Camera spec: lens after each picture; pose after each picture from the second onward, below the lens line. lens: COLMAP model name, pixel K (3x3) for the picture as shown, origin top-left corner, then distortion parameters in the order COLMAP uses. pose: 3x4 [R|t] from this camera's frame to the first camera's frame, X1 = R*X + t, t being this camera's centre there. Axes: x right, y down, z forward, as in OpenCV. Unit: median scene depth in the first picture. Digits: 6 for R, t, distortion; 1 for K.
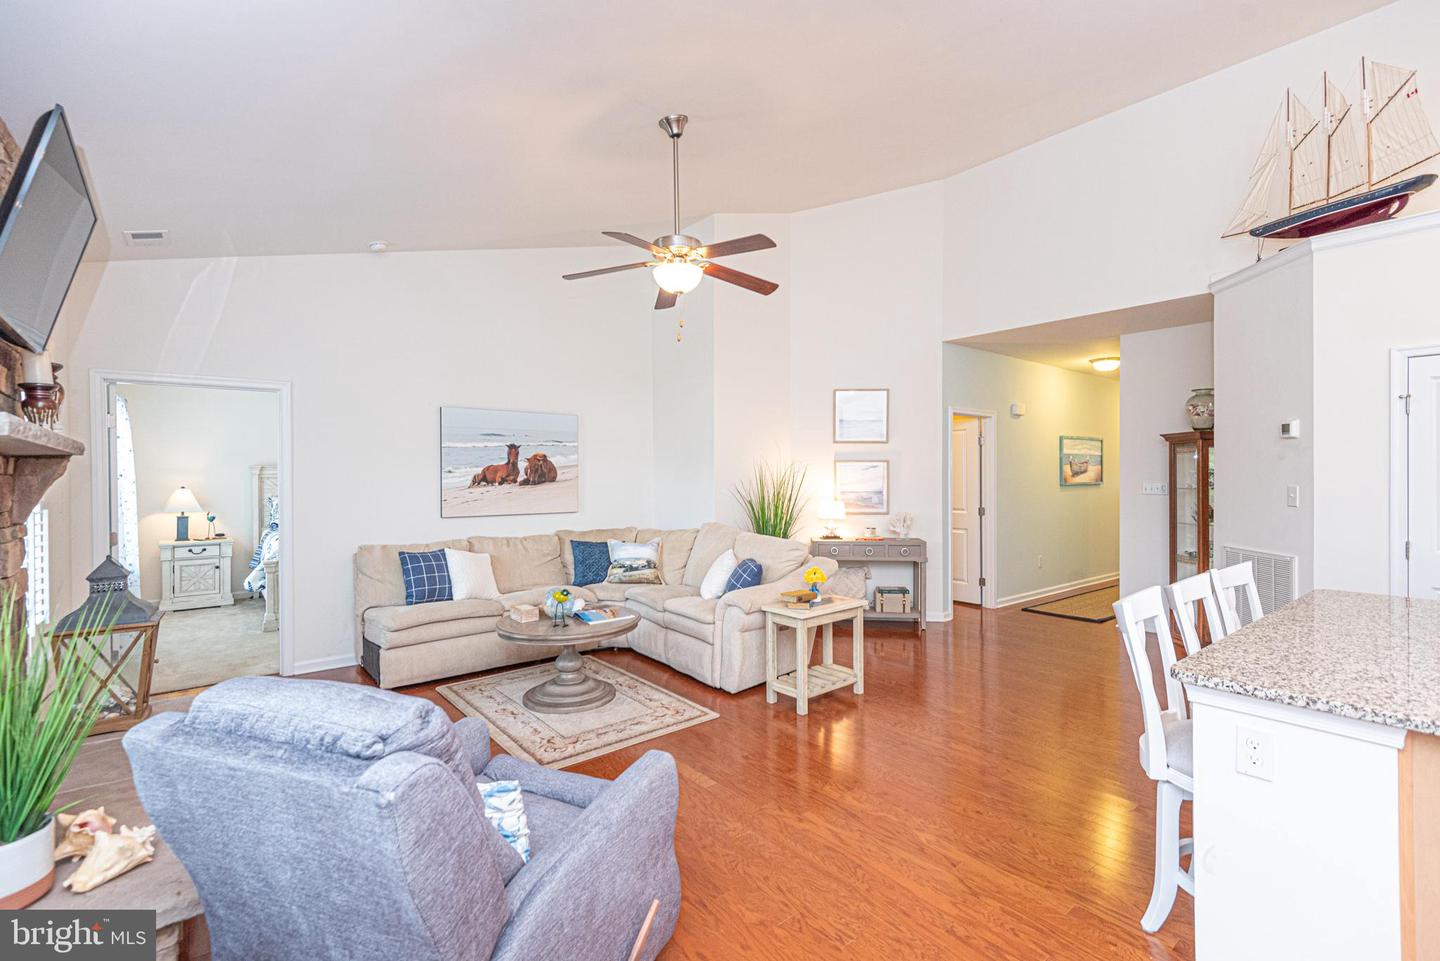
lens RADIAL K [[654.4, 0, 720.0], [0, 654.4, 480.5], [0, 0, 1]] dist [0.000317, 0.000093]
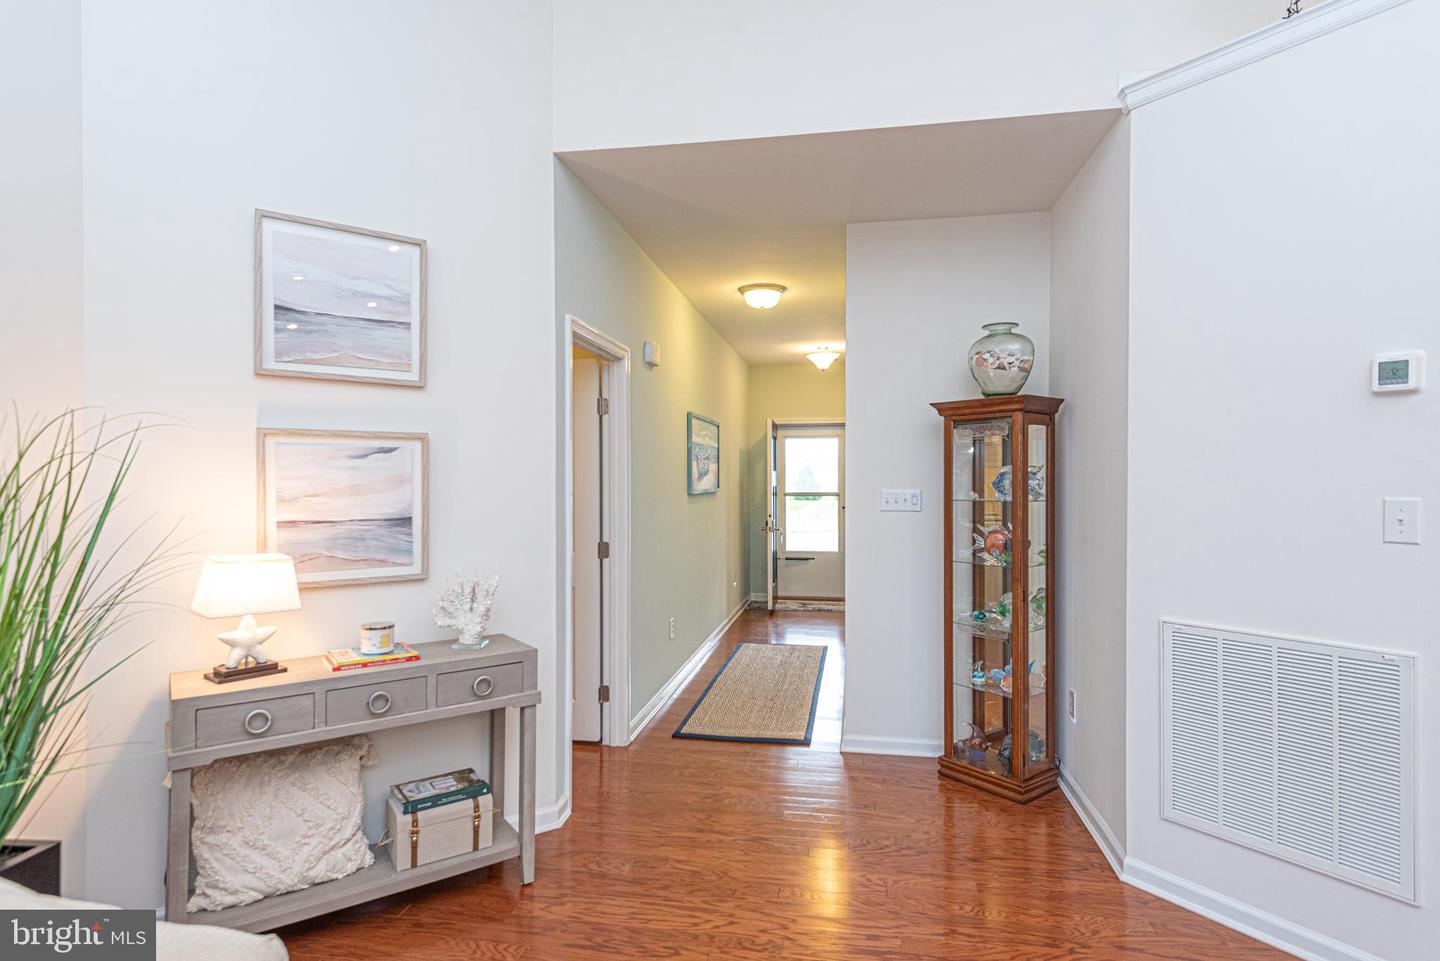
lens RADIAL K [[782.3, 0, 720.0], [0, 782.3, 480.5], [0, 0, 1]] dist [0.027427, 0.000000]
pose [[0.761511, 0.001284, 0.648151, 0.099062], [0.003808, 0.999972, -0.006455, -0.001094], [-0.648141, 0.007384, 0.761484, 0.574448]]
